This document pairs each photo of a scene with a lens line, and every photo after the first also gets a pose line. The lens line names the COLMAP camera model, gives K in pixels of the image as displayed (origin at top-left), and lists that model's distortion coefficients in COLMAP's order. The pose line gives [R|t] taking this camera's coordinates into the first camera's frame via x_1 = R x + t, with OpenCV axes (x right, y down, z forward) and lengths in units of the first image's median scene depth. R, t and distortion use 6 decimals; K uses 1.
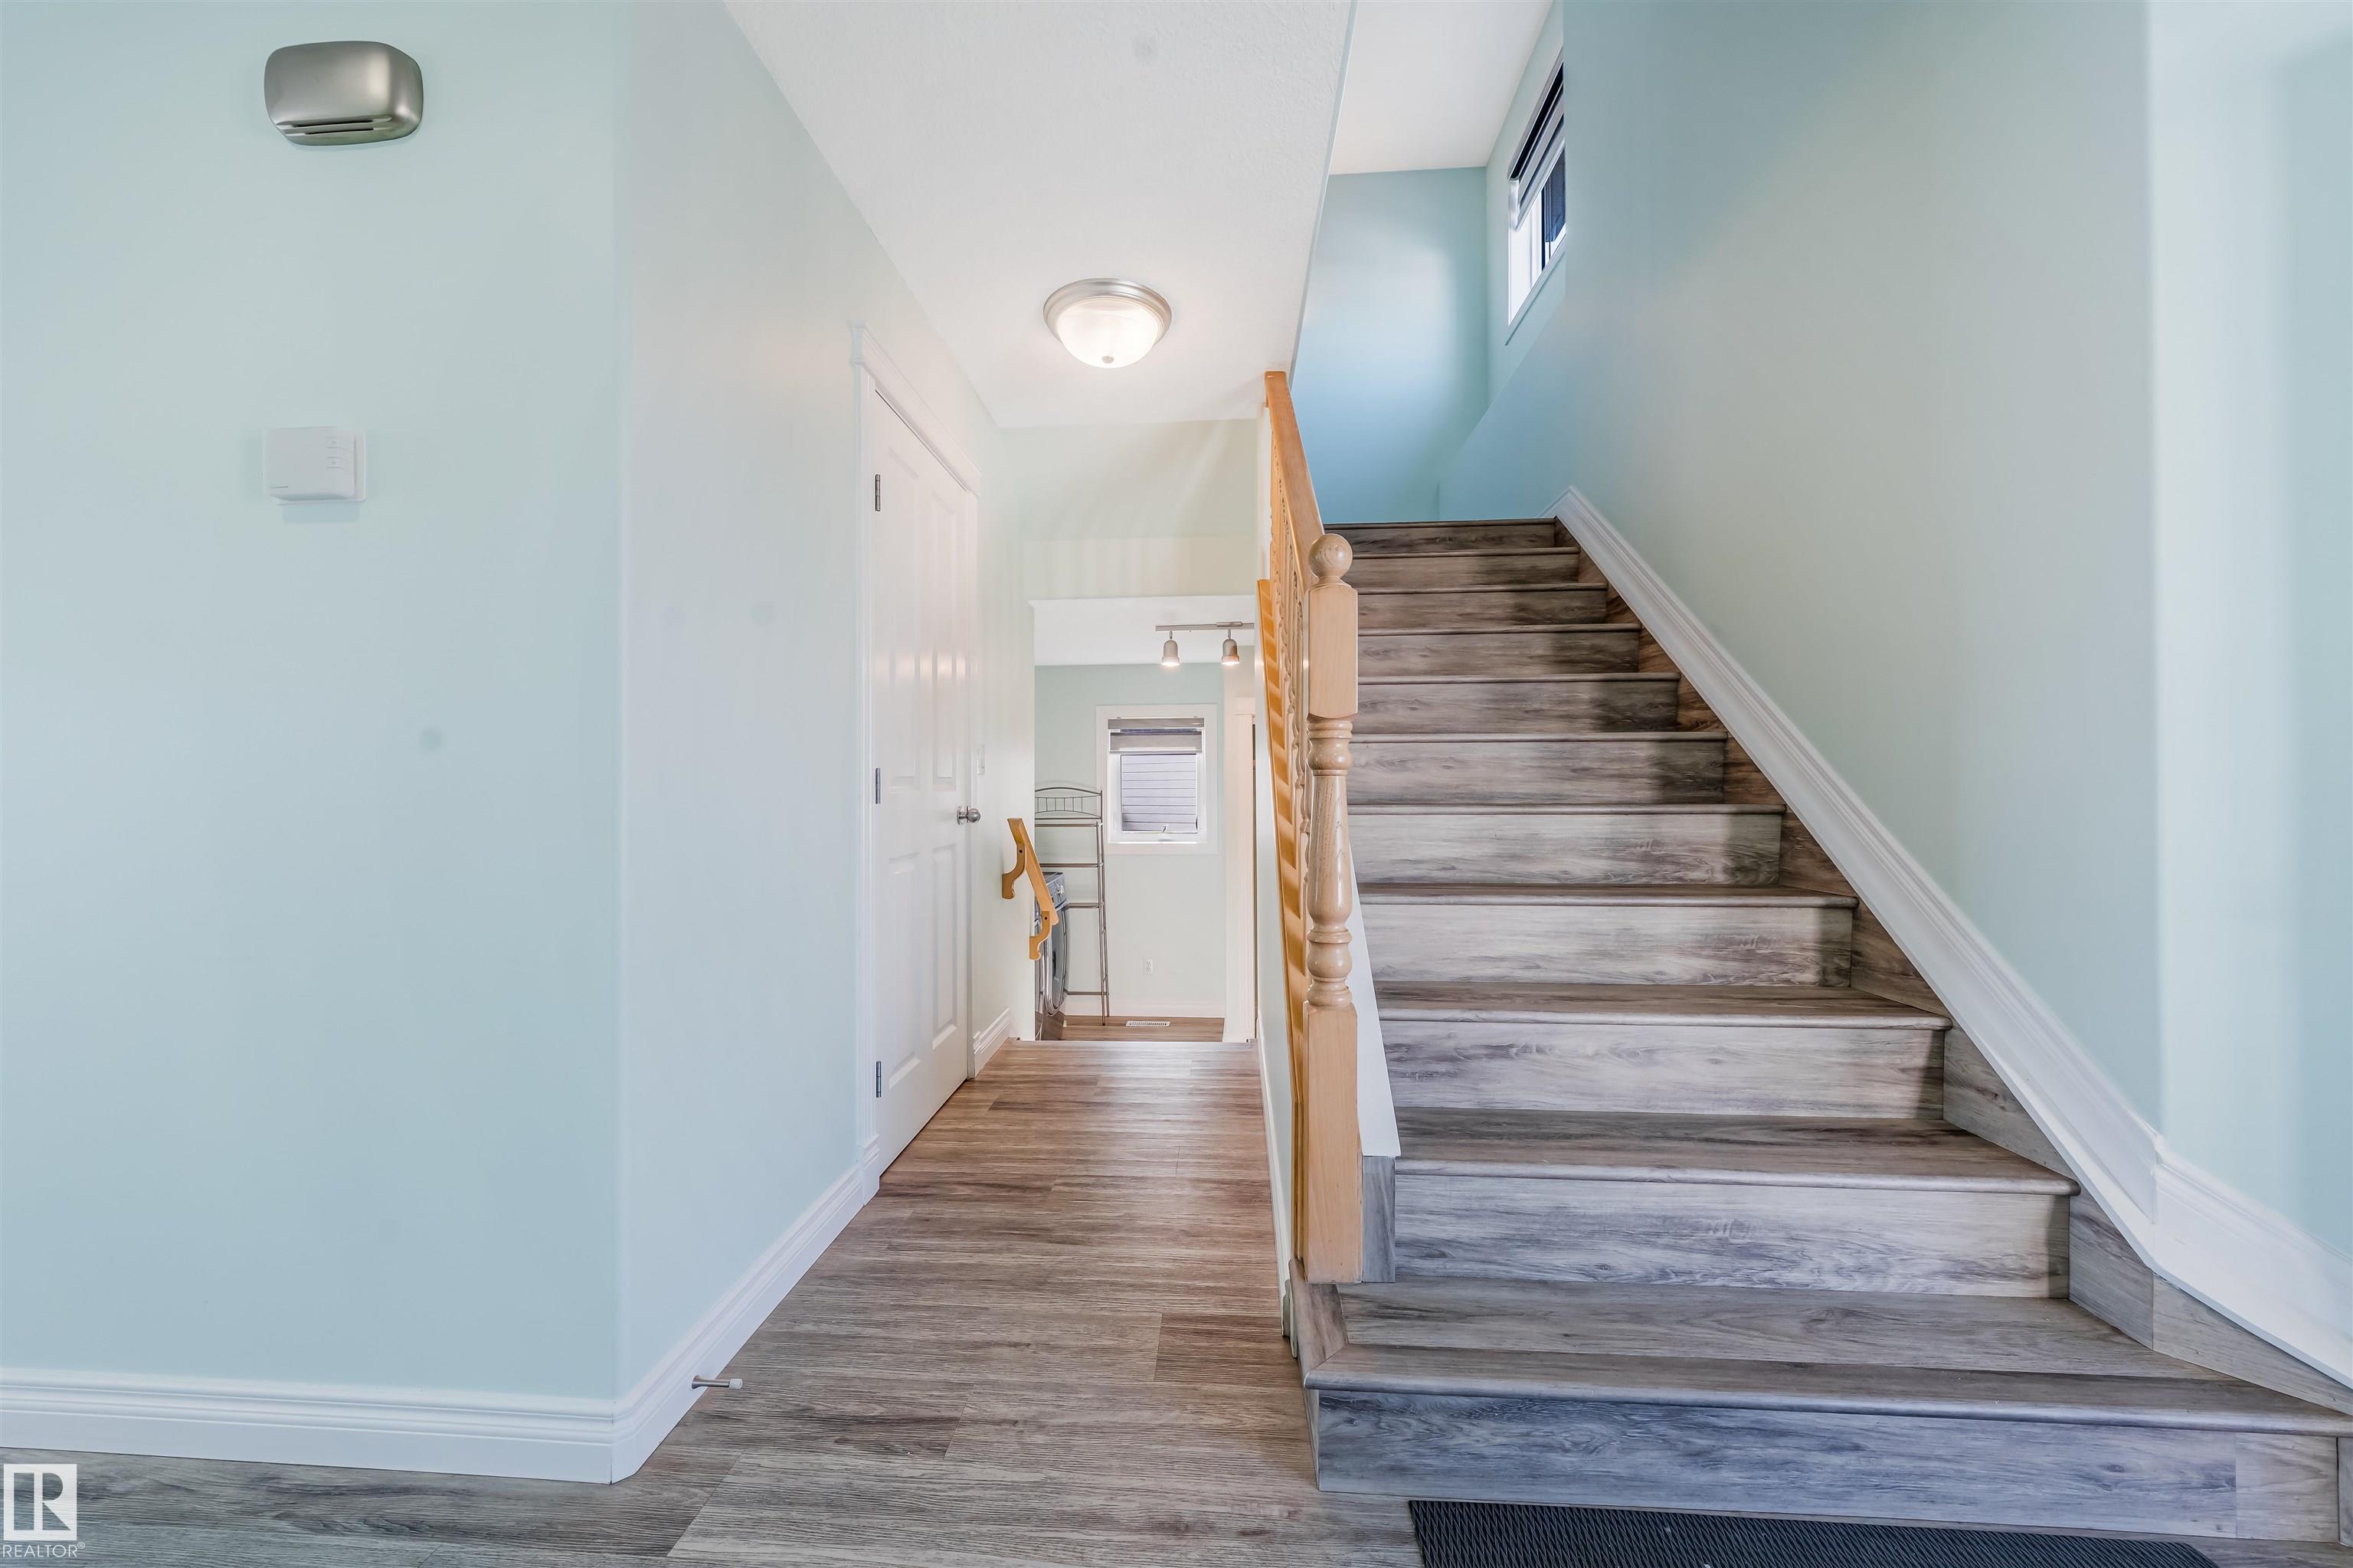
lens RADIAL K [[824.5, 0, 1174.1], [0, 824.5, 778.0], [0, 0, 1]] dist [-0.002283, -0.000128]
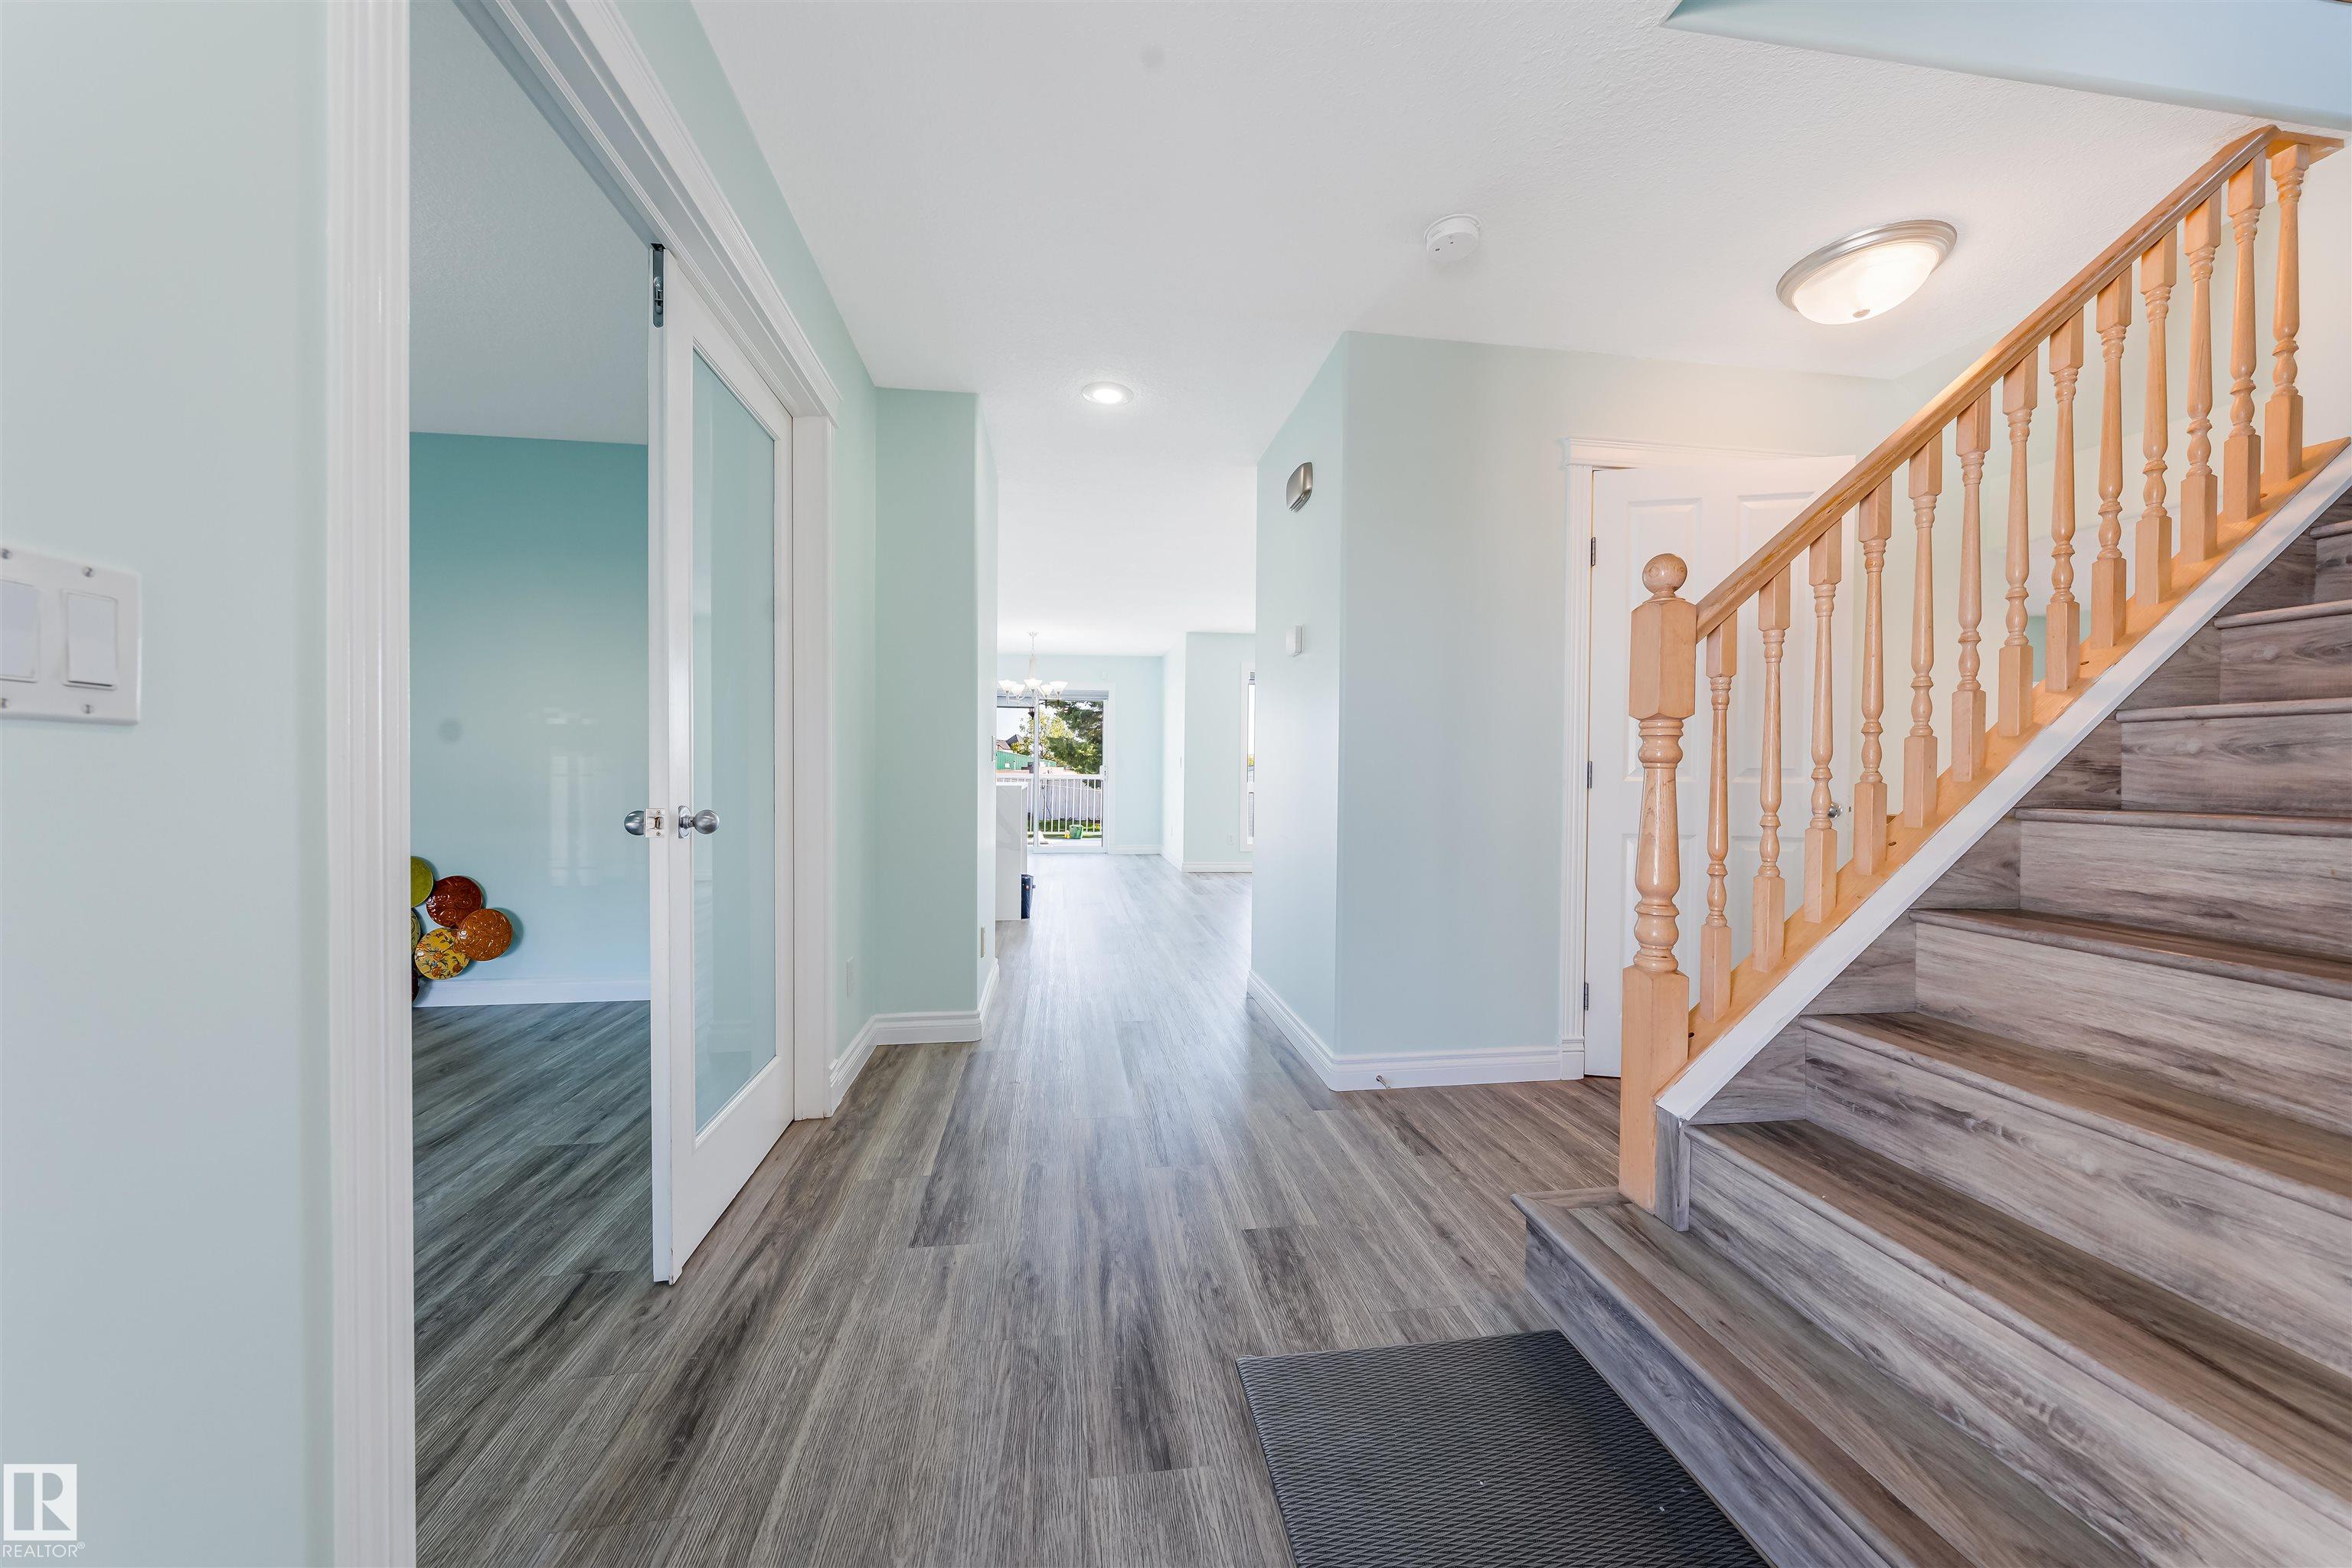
lens RADIAL K [[824.2, 0, 1172.3], [0, 824.2, 772.5], [0, 0, 1]] dist [-0.002283, -0.000128]
pose [[0.203166, 0.009680, -0.979096, 1.181190], [-0.006421, 0.999943, 0.008554, -0.001031], [0.979123, 0.004549, 0.203216, 0.119624]]
